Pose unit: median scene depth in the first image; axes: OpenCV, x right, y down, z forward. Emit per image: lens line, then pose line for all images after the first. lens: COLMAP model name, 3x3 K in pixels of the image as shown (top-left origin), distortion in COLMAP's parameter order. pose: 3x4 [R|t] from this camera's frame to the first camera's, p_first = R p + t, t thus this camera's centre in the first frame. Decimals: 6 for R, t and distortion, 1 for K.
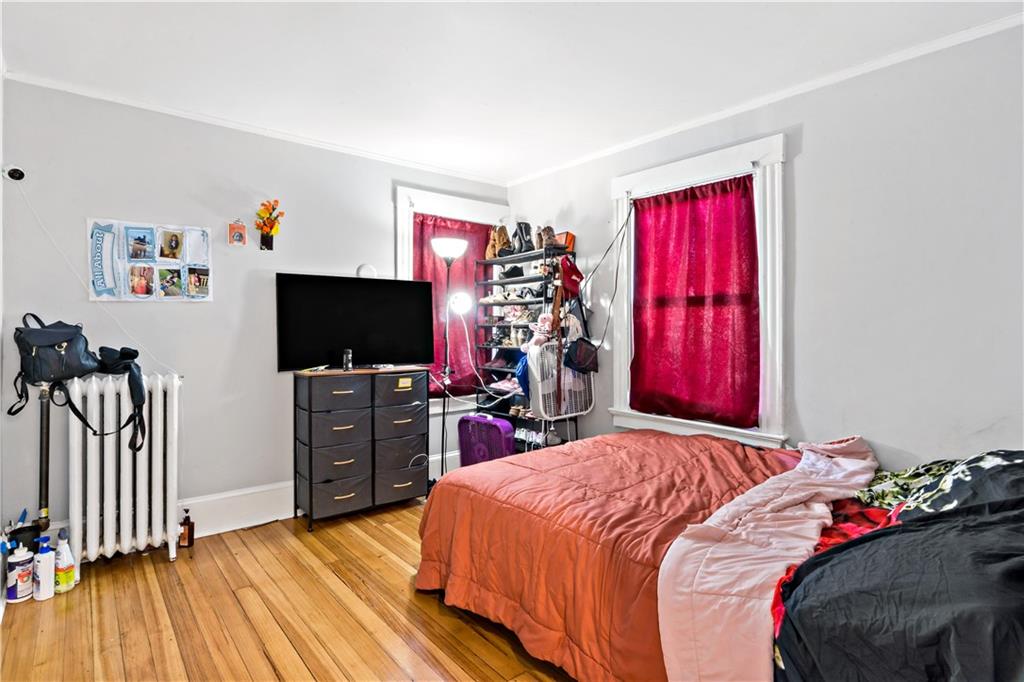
lens RADIAL K [[524.2, 0, 511.6], [0, 524.2, 331.7], [0, 0, 1]] dist [-0.002440, -0.001100]
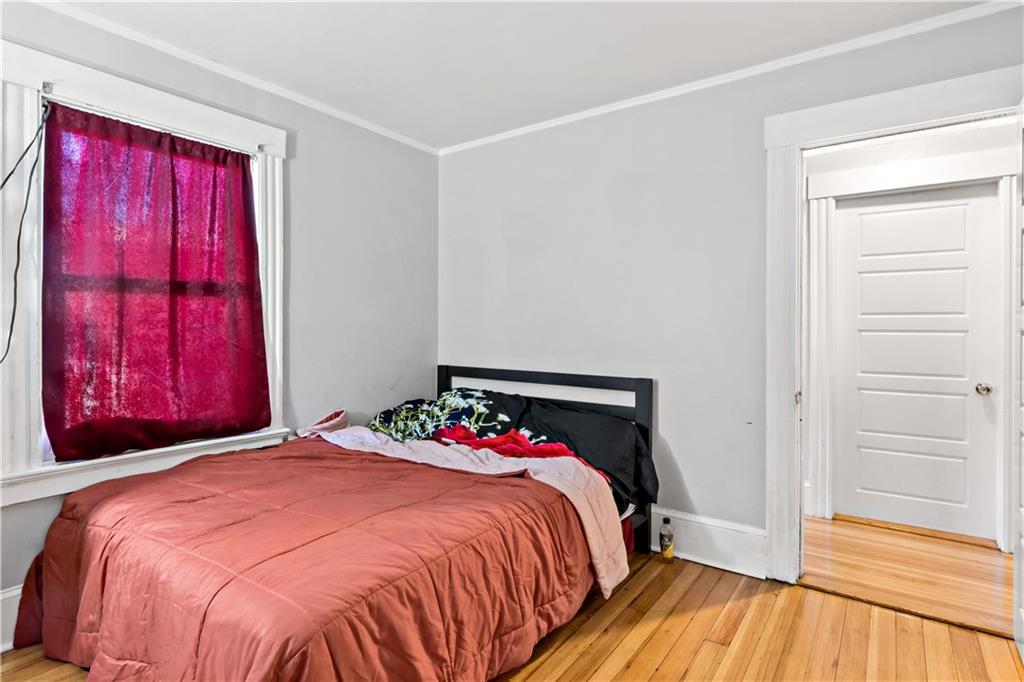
lens RADIAL K [[524.2, 0, 511.9], [0, 524.2, 334.4], [0, 0, 1]] dist [-0.002440, -0.001100]
pose [[-0.252647, -0.016183, 0.967423, -0.530033], [0.010325, 0.999758, 0.019421, 0.000621], [-0.967503, 0.014895, -0.252419, 0.759562]]
